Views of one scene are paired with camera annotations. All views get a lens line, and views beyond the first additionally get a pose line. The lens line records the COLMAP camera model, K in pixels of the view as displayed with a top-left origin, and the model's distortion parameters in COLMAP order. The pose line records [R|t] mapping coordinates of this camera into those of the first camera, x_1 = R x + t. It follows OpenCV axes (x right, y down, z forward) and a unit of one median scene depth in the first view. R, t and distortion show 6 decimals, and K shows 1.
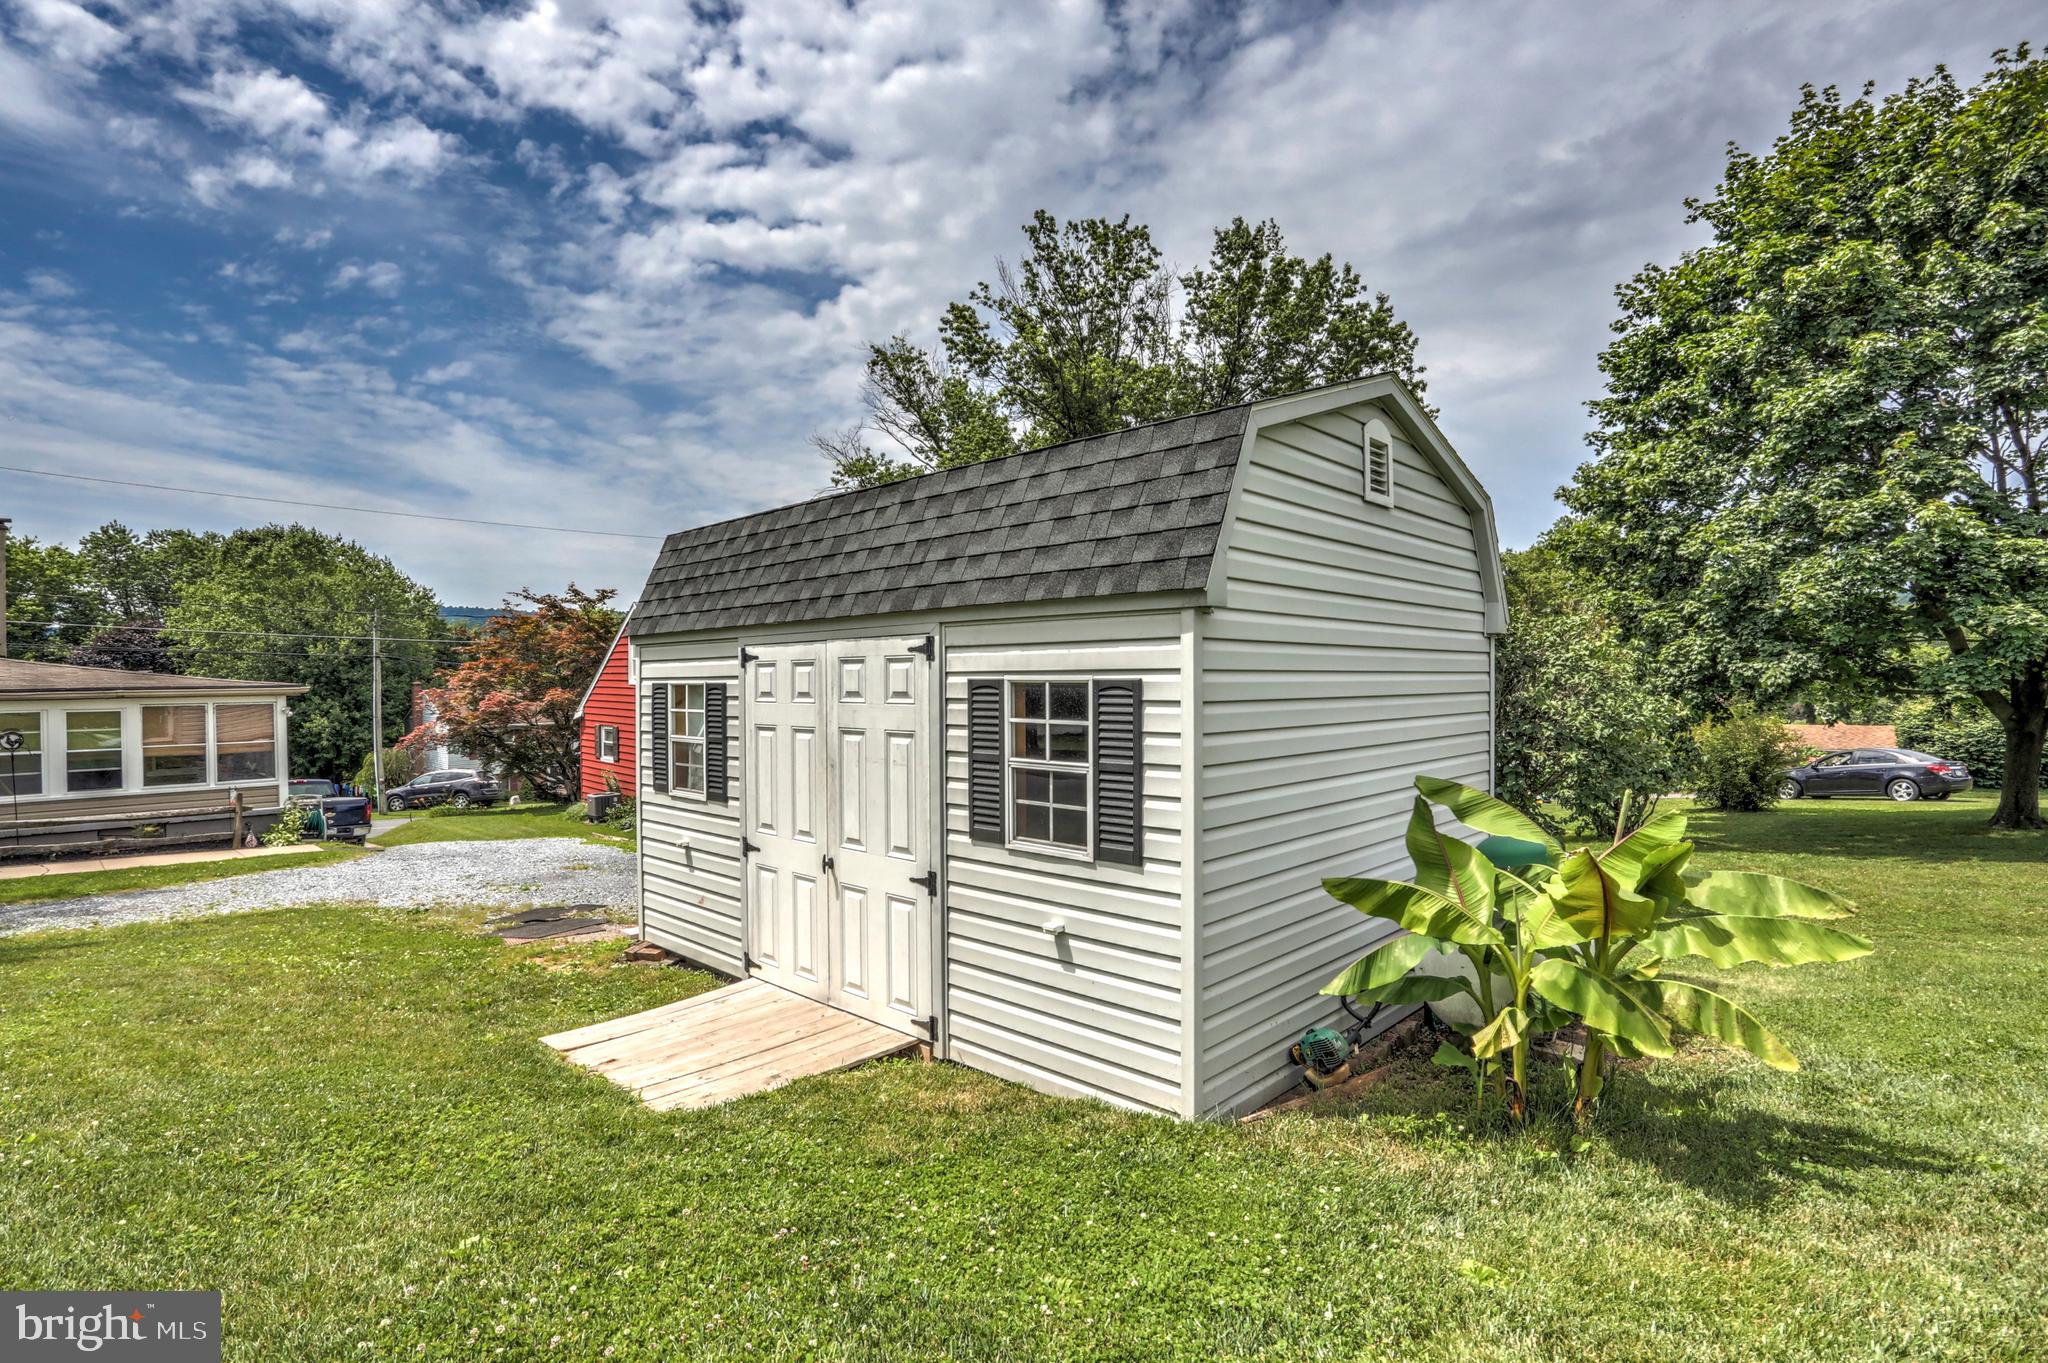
lens RADIAL K [[999.8, 0, 1021.5], [0, 999.8, 679.7], [0, 0, 1]] dist [-0.073440, 0.033585]
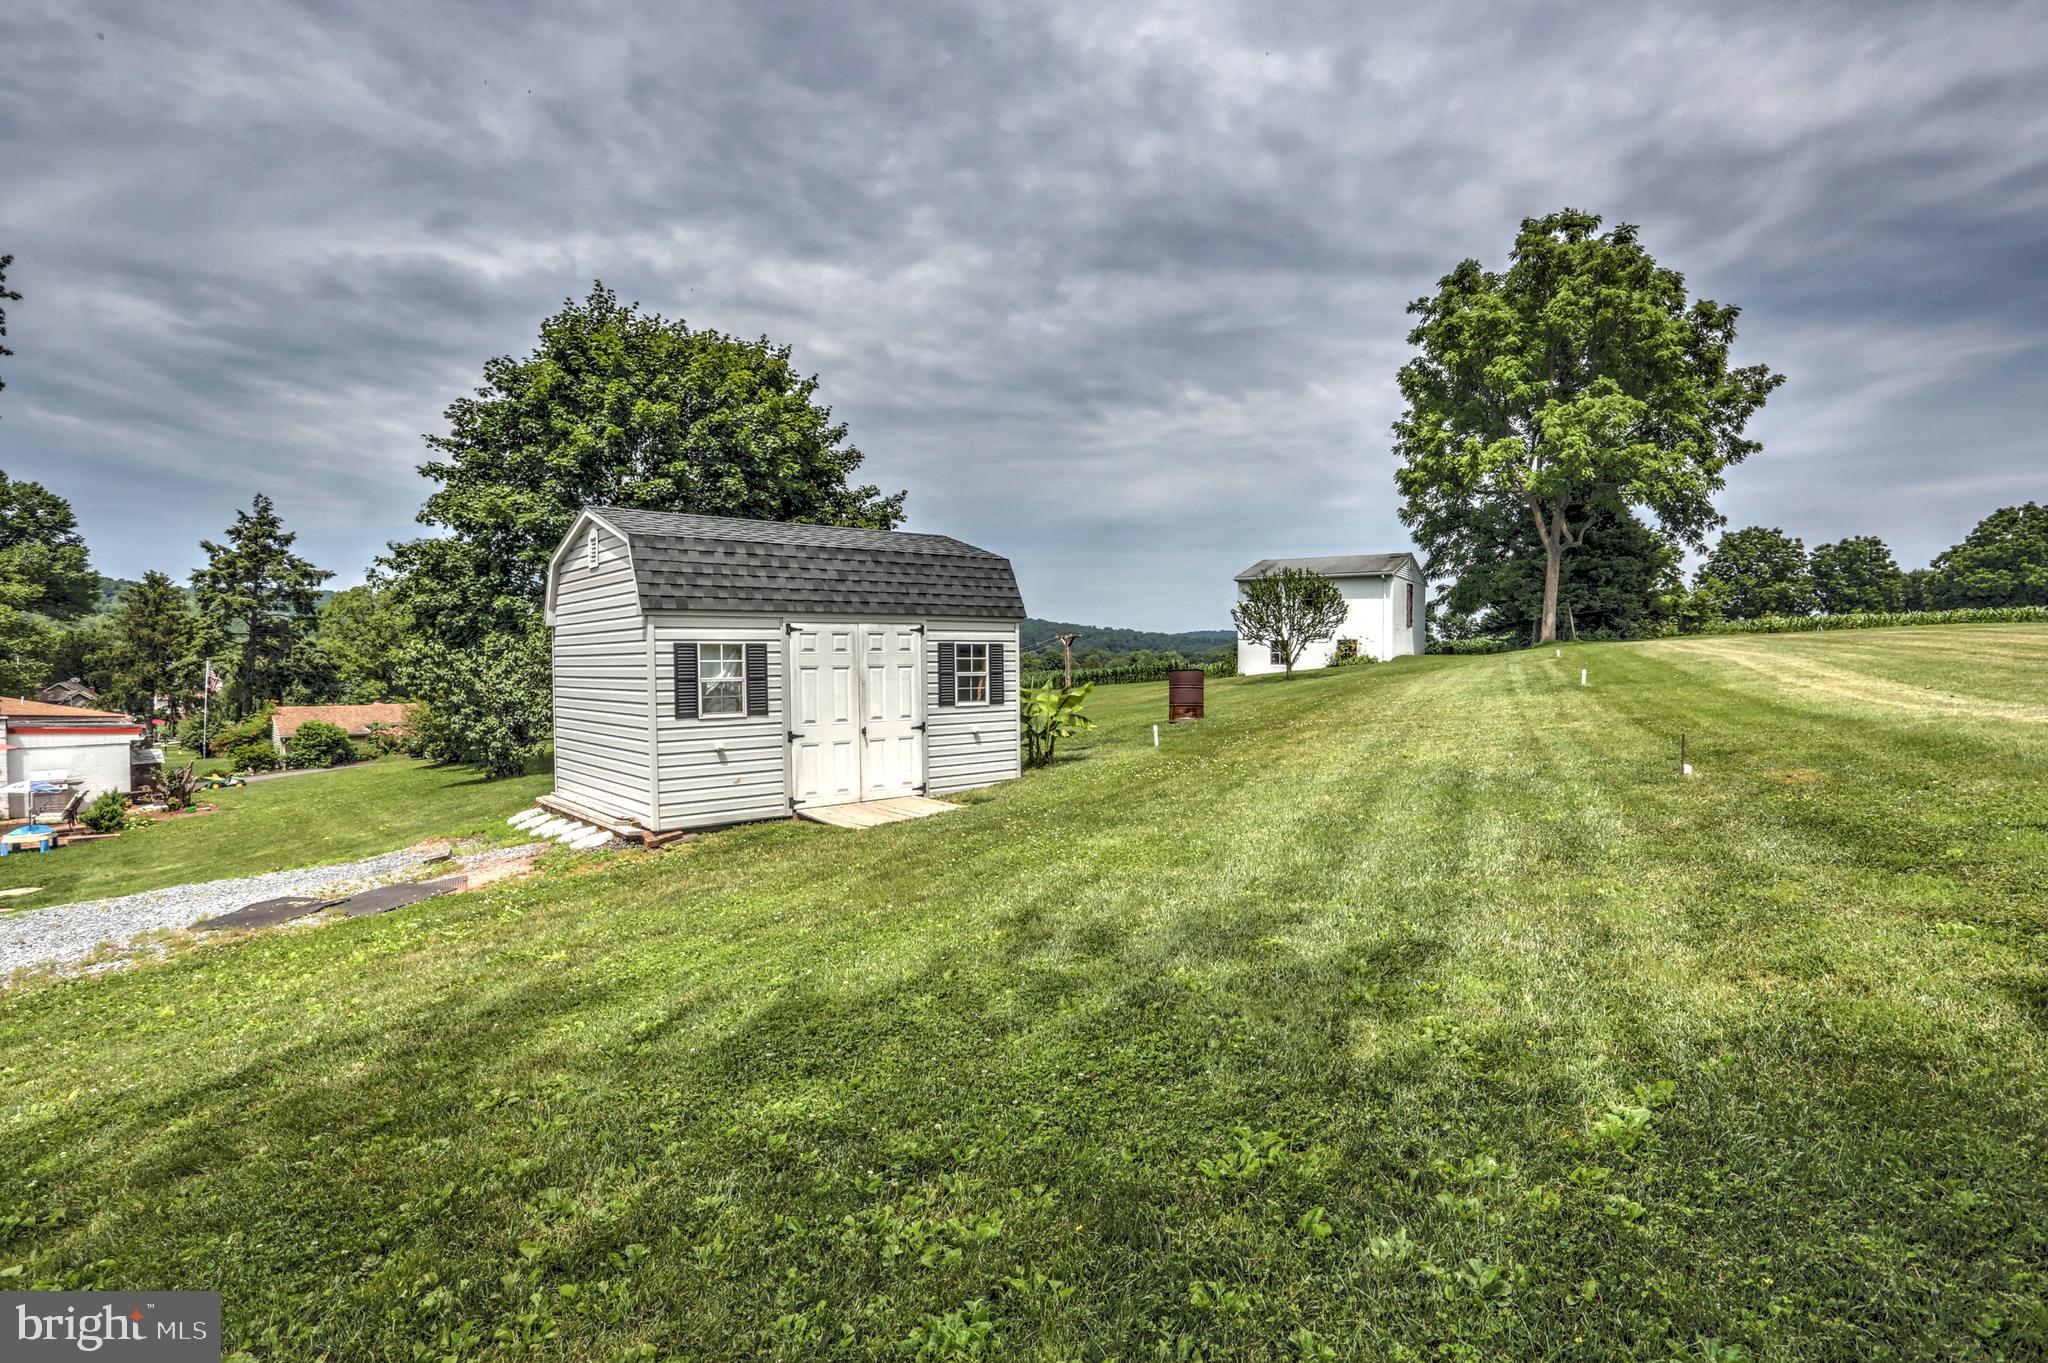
lens RADIAL K [[999.8, 0, 1021.5], [0, 999.8, 679.7], [0, 0, 1]] dist [-0.073440, 0.033585]
pose [[0.109934, -0.009709, 0.993892, -2.546564], [0.014398, 0.999863, 0.008174, 0.075180], [-0.993835, 0.013412, 0.110058, 0.509675]]
